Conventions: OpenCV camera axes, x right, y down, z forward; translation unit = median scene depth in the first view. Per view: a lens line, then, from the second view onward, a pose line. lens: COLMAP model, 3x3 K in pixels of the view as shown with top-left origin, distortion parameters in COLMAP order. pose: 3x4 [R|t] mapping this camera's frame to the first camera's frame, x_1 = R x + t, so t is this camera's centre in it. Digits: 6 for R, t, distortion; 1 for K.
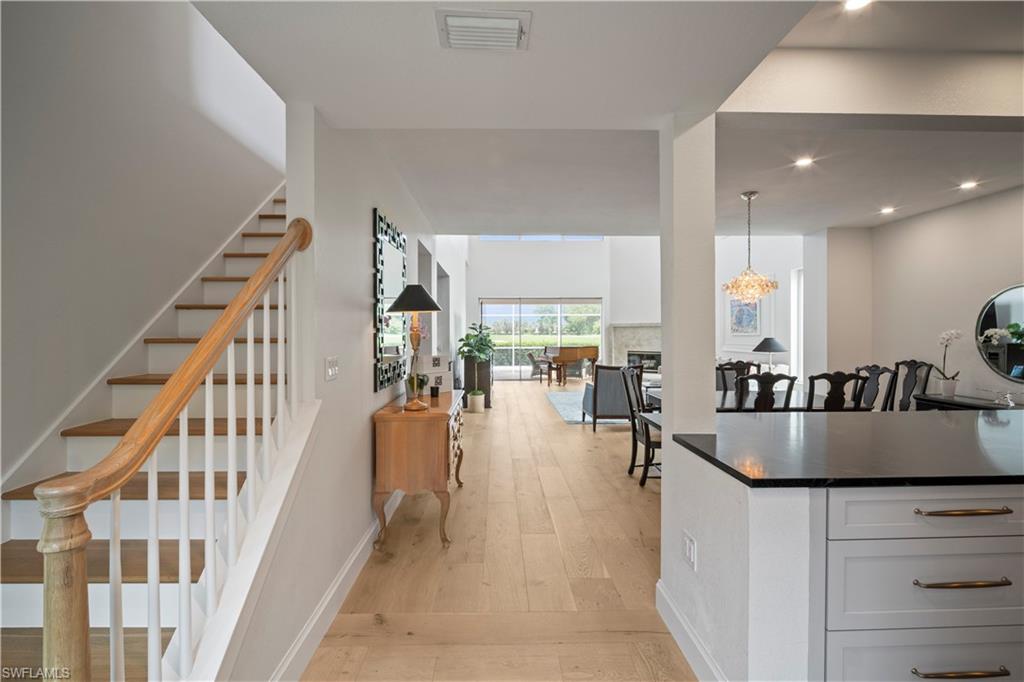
lens RADIAL K [[469.4, 0, 511.2], [0, 469.4, 334.7], [0, 0, 1]] dist [0.001265, -0.007217]
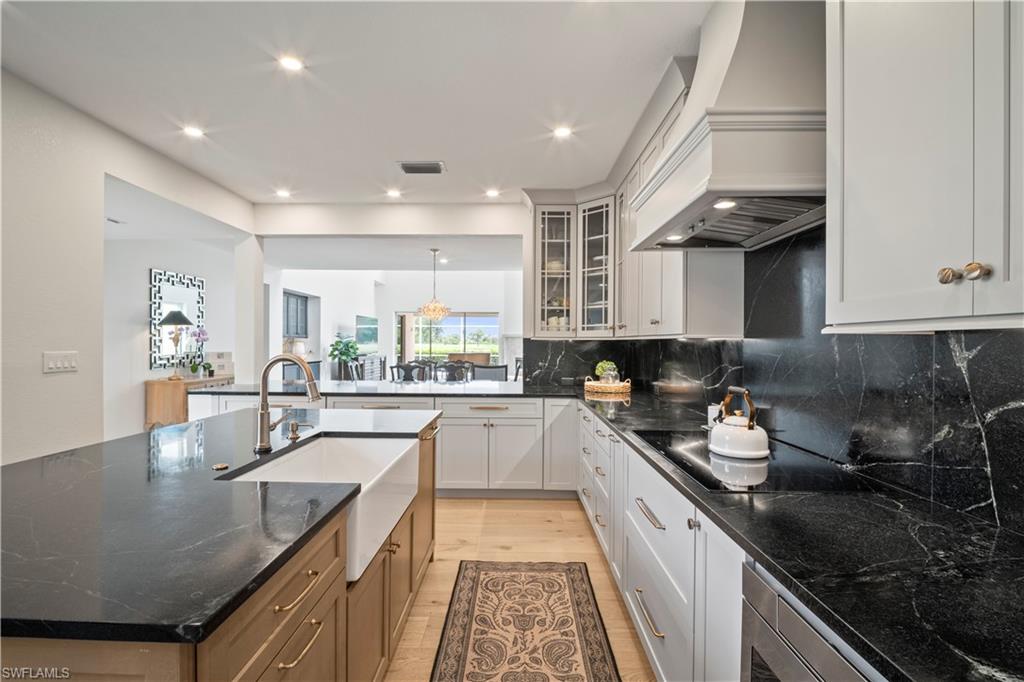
lens RADIAL K [[469.4, 0, 510.9], [0, 469.4, 346.2], [0, 0, 1]] dist [0.001265, -0.007217]
pose [[0.999221, 0.010384, -0.038080, 0.414710], [-0.010329, 0.999945, 0.001631, 0.005230], [0.038095, -0.001236, 0.999273, -0.270720]]
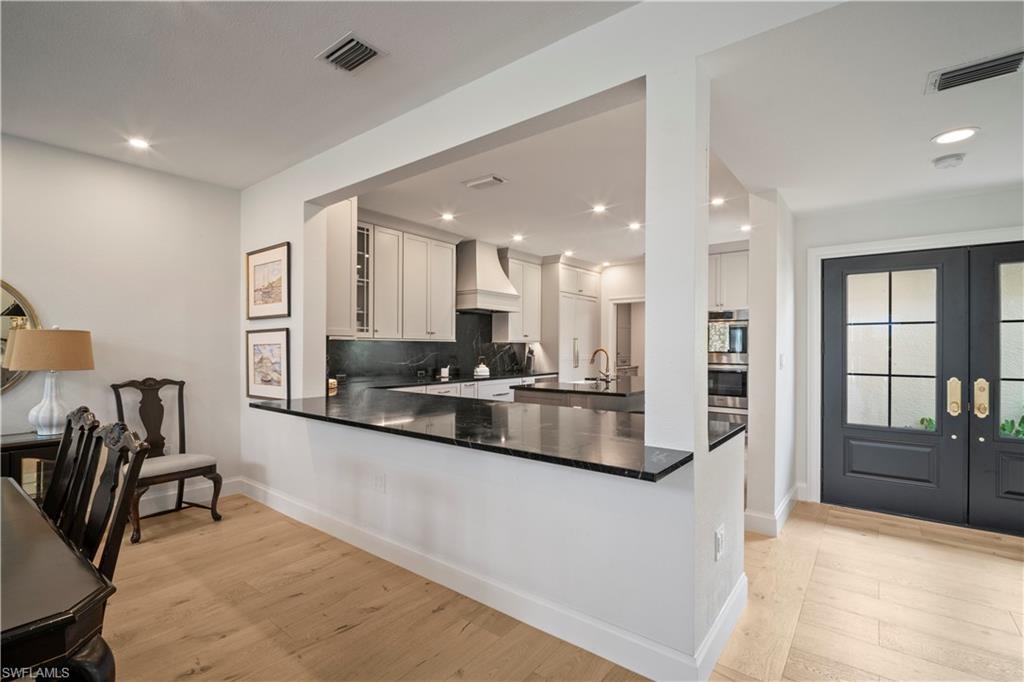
lens RADIAL K [[469.4, 0, 504.0], [0, 469.4, 348.0], [0, 0, 1]] dist [0.001265, -0.007217]
pose [[-0.770591, 0.001713, 0.637327, 0.014485], [0.004795, 0.999984, 0.003109, 0.007433], [-0.637312, 0.005452, -0.770587, 0.481095]]
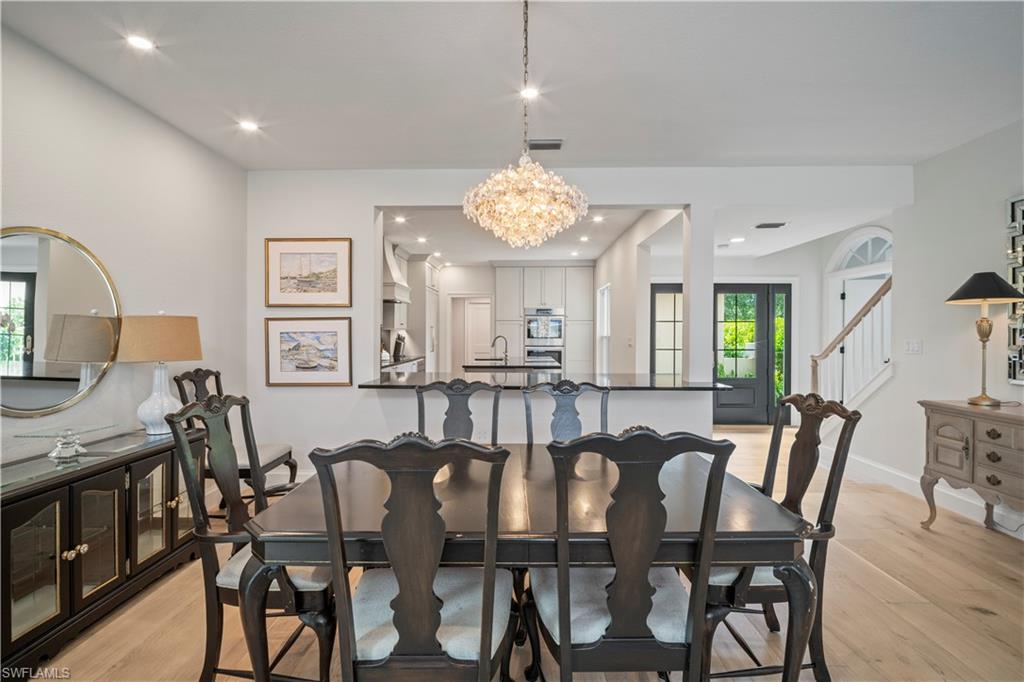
lens RADIAL K [[469.4, 0, 510.4], [0, 469.4, 335.8], [0, 0, 1]] dist [0.001265, -0.007217]
pose [[-0.999079, 0.003752, 0.042751, 0.253494], [0.004118, 0.999956, 0.008485, 0.004930], [-0.042717, 0.008653, -0.999050, 0.730172]]
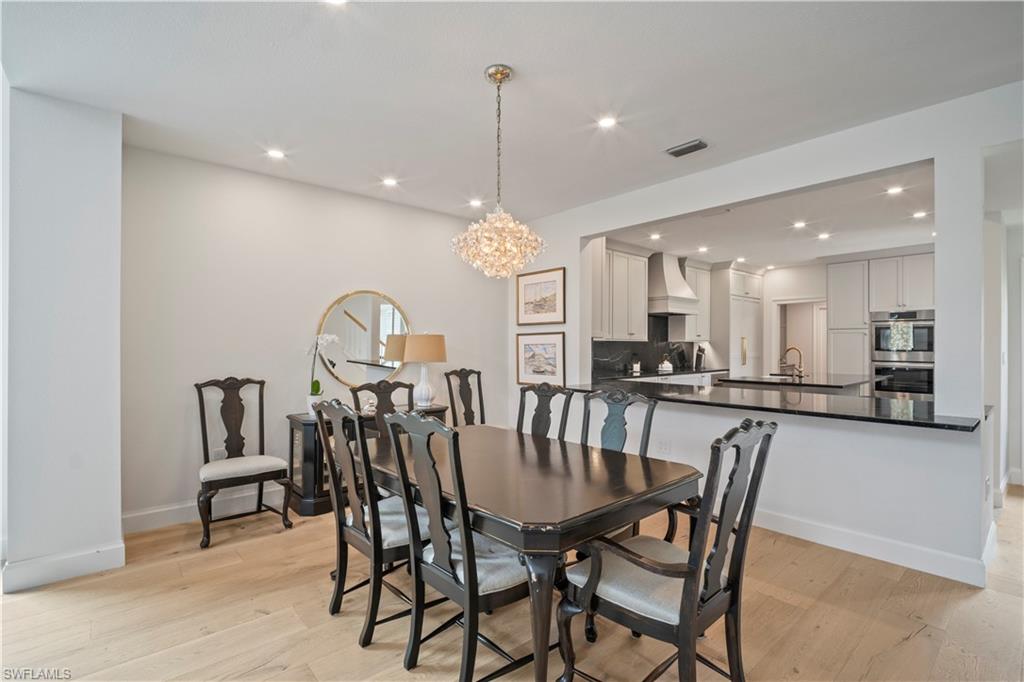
lens RADIAL K [[469.4, 0, 506.8], [0, 469.4, 343.2], [0, 0, 1]] dist [0.001265, -0.007217]
pose [[-0.636492, 0.007406, 0.771248, 0.043754], [0.006001, 0.999971, -0.004649, 0.005701], [-0.771260, 0.001669, -0.636518, 0.686590]]
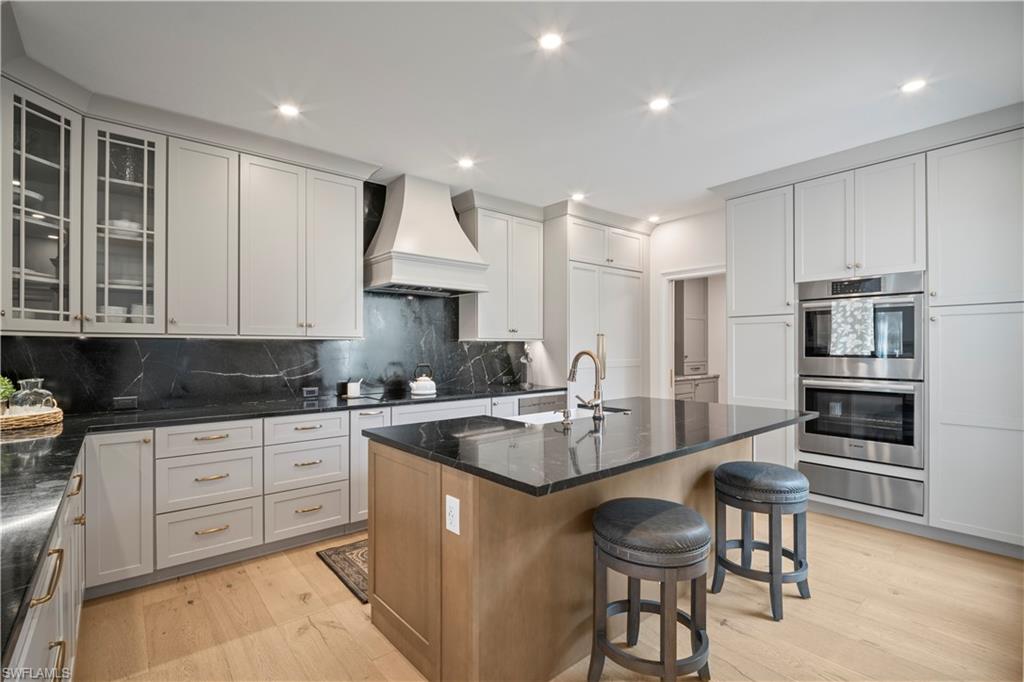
lens RADIAL K [[469.4, 0, 508.2], [0, 469.4, 344.5], [0, 0, 1]] dist [0.001265, -0.007217]
pose [[-0.625344, 0.011856, 0.780259, 0.099628], [0.010044, 0.999924, -0.007143, 0.008267], [-0.780285, 0.003370, -0.625415, 0.161700]]
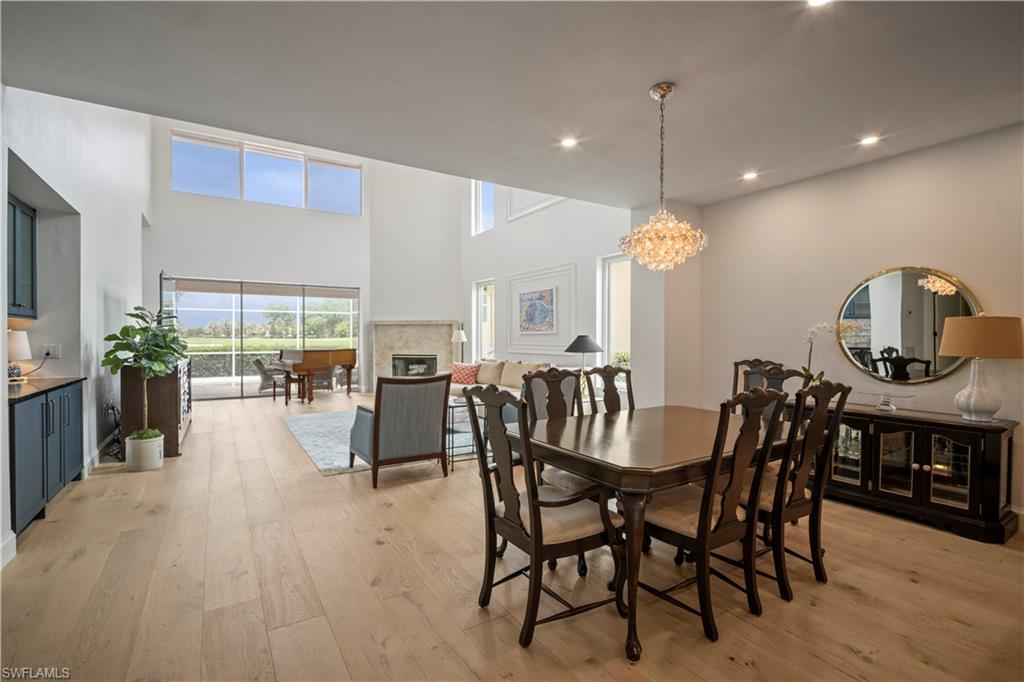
lens RADIAL K [[469.4, 0, 505.5], [0, 469.4, 342.1], [0, 0, 1]] dist [0.001265, -0.007217]
pose [[0.865974, -0.001459, 0.500086, 0.015526], [-0.002244, 0.999974, 0.006802, 0.010804], [-0.500084, -0.007013, 0.865949, 0.291030]]
